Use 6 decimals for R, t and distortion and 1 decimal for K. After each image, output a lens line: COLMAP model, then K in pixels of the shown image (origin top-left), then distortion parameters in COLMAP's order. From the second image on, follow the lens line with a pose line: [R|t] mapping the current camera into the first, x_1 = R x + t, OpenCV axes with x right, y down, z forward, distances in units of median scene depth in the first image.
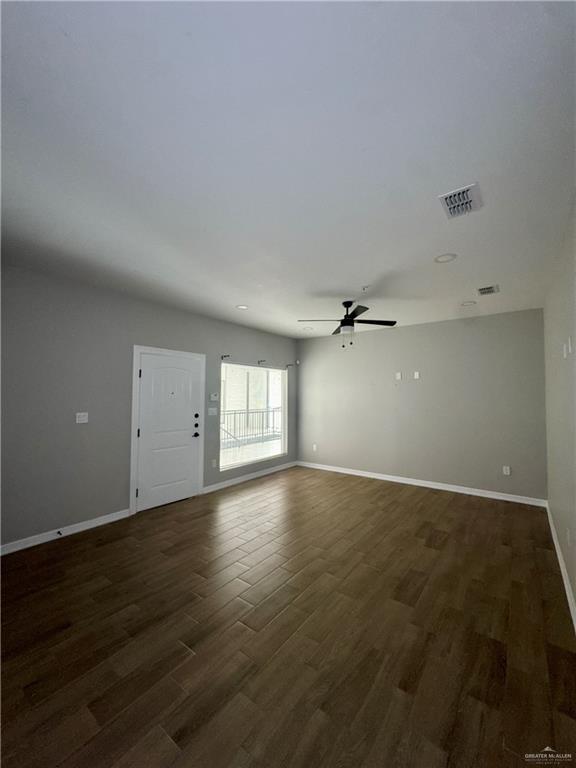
lens RADIAL K [[306.2, 0, 288.0], [0, 306.2, 384.0], [0, 0, 1]] dist [-0.003593, -0.000023]
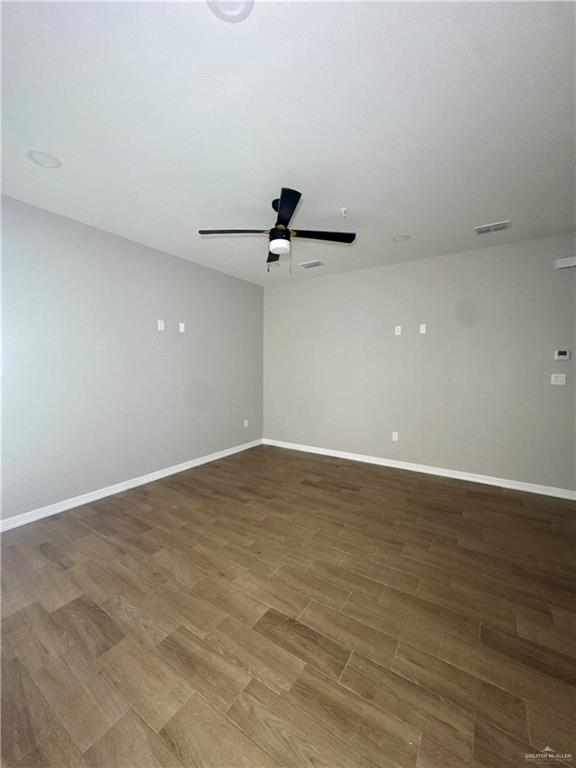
lens RADIAL K [[306.2, 0, 288.0], [0, 306.2, 384.0], [0, 0, 1]] dist [-0.003593, -0.000023]
pose [[-0.063957, -0.059773, 0.996161, -0.518444], [-0.041913, 0.997485, 0.057162, 0.079763], [-0.997072, -0.038096, -0.066301, 1.141586]]
